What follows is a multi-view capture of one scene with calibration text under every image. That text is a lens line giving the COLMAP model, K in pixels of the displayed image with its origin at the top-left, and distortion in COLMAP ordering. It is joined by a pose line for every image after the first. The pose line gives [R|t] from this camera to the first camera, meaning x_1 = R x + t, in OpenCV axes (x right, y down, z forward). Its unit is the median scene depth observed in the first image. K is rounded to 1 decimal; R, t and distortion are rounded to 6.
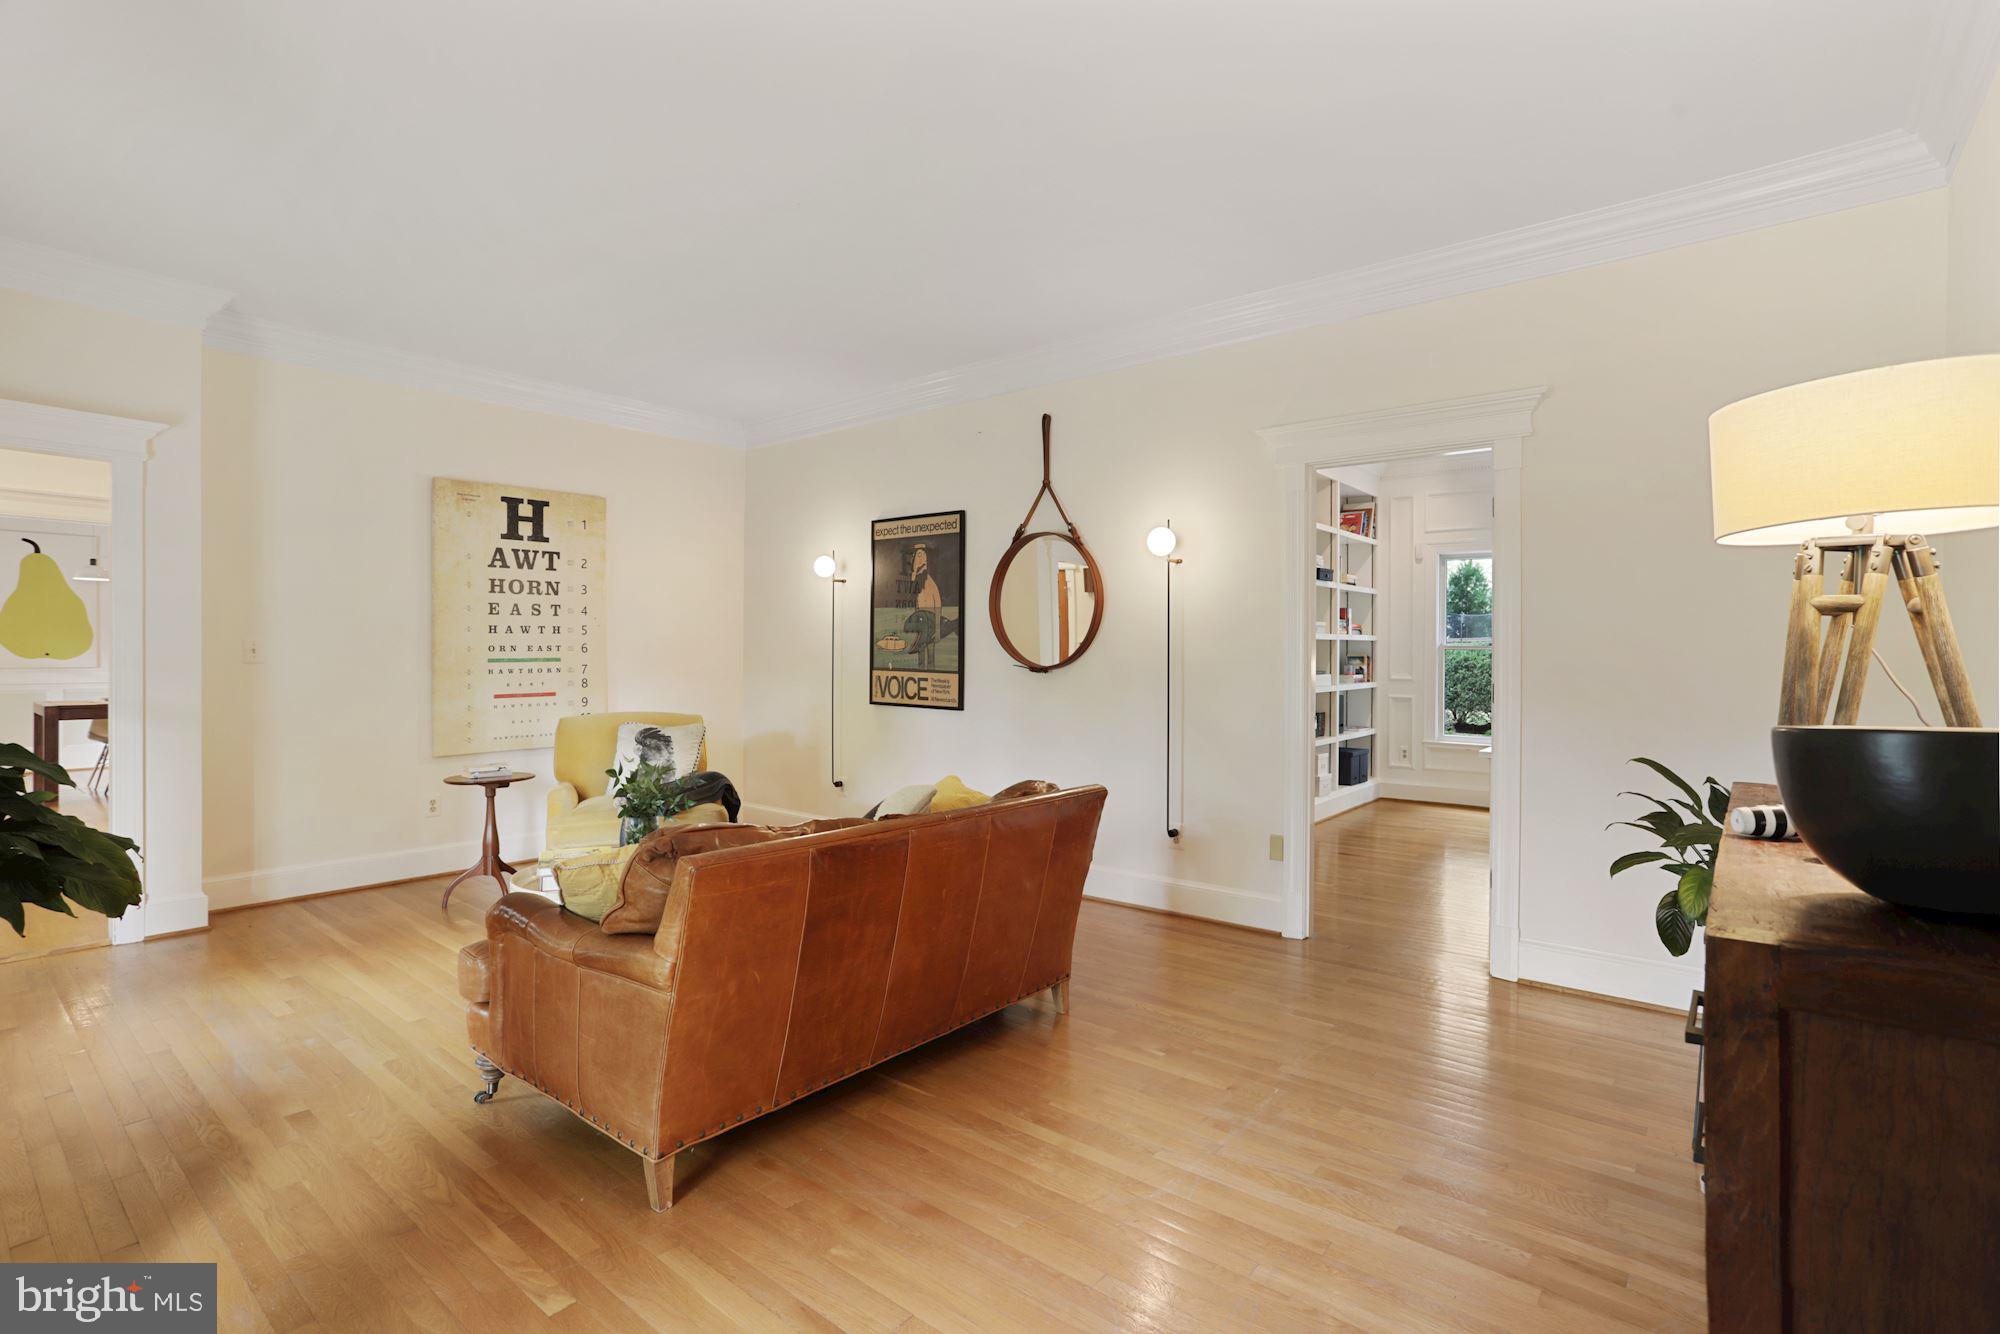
lens RADIAL K [[1027.8, 0, 1029.6], [0, 1027.8, 659.3], [0, 0, 1]] dist [-0.067485, 0.040642]
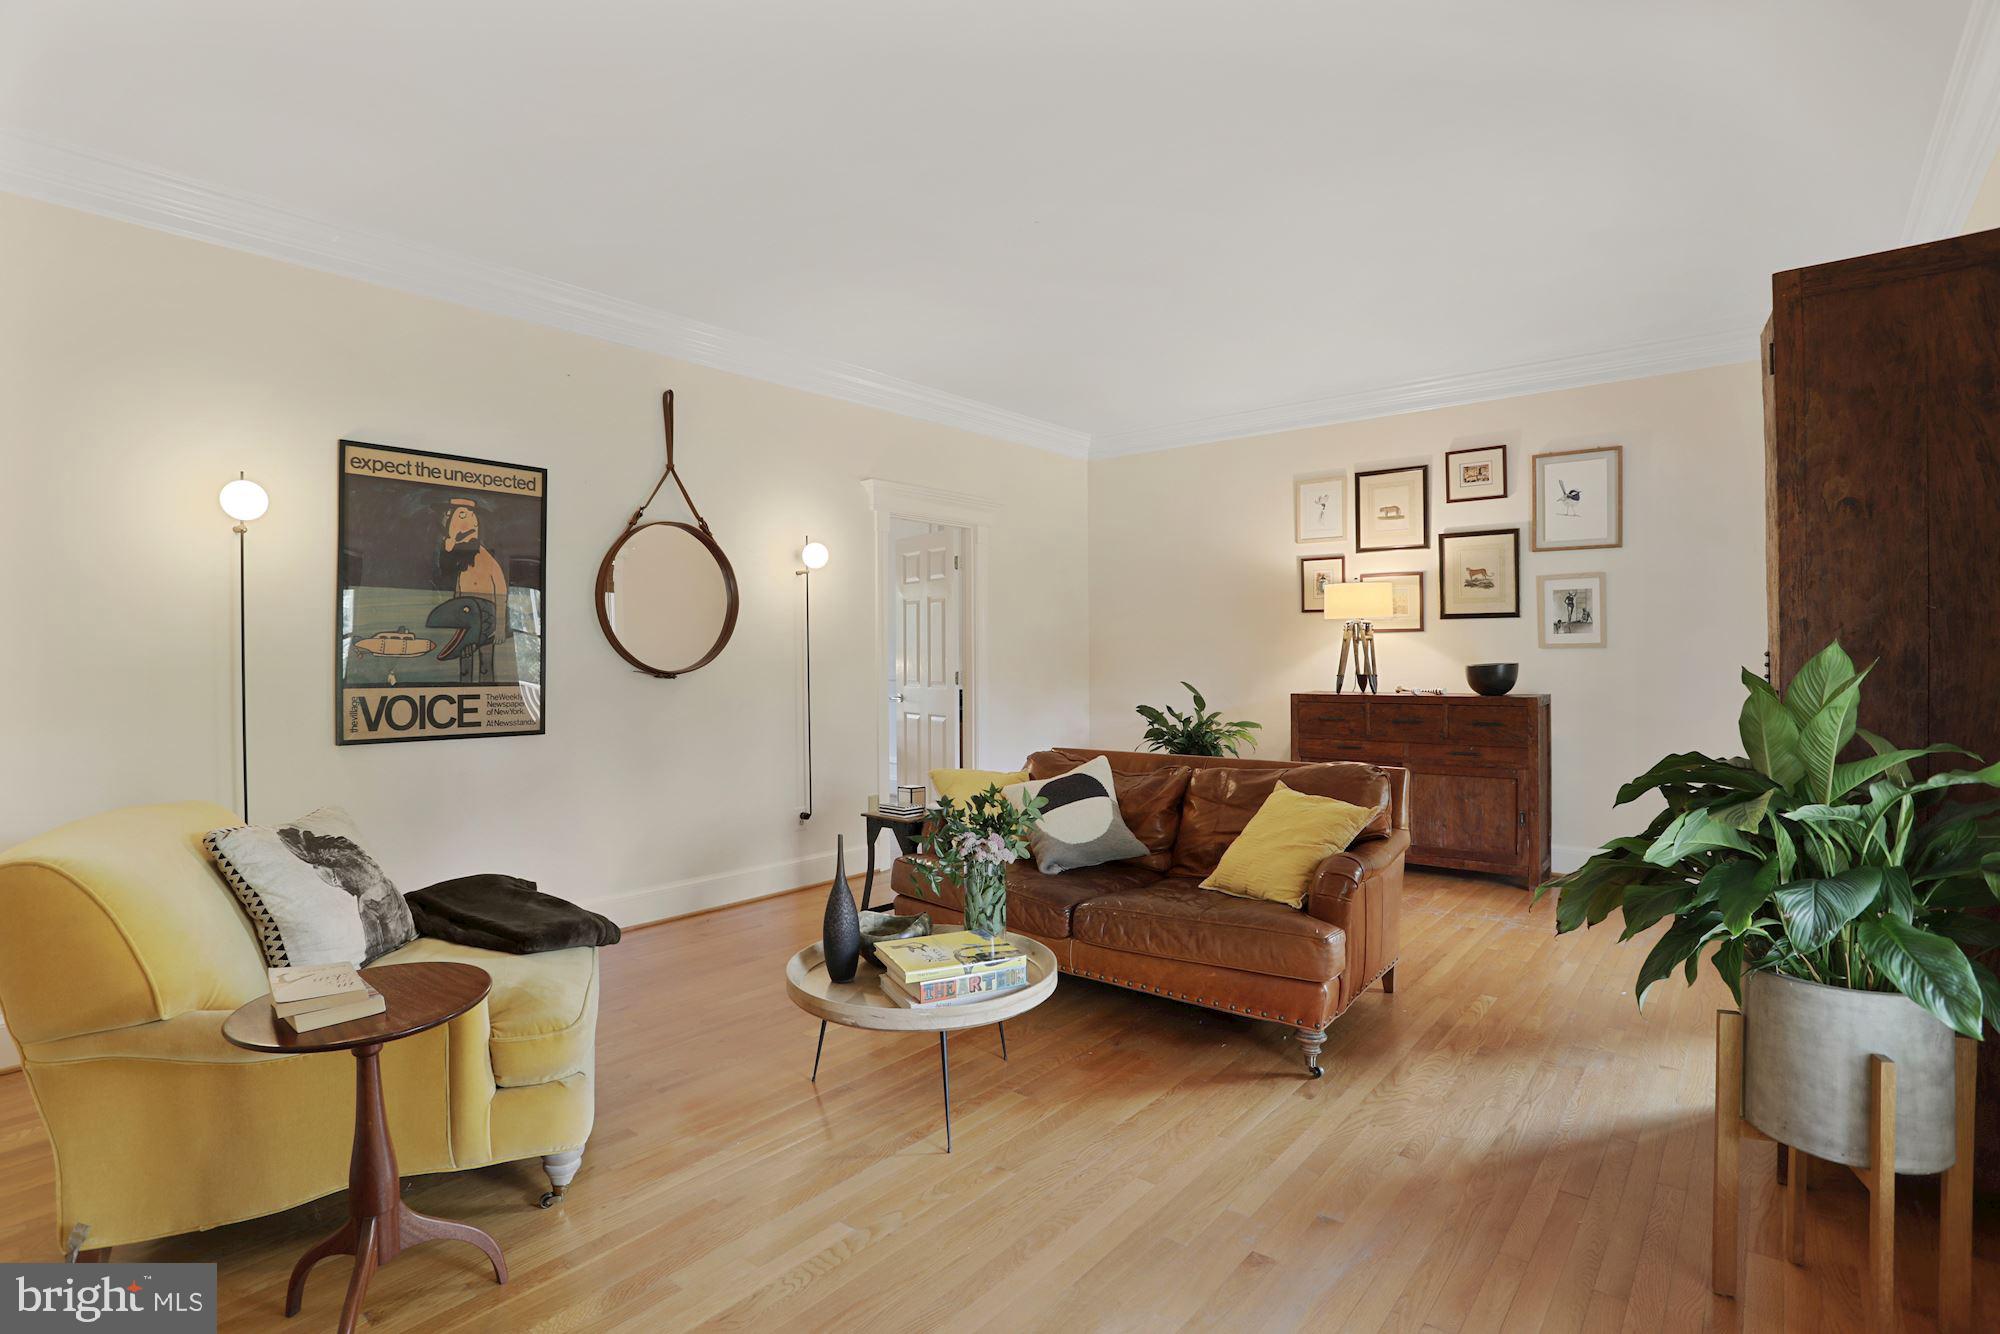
lens RADIAL K [[969.3, 0, 1003.9], [0, 969.3, 658.6], [0, 0, 1]] dist [-0.068269, 0.032547]
pose [[-0.028415, -0.004531, 0.999586, -0.837517], [0.016079, 0.999858, 0.004989, -0.003907], [-0.999467, 0.016214, -0.028339, 0.736092]]
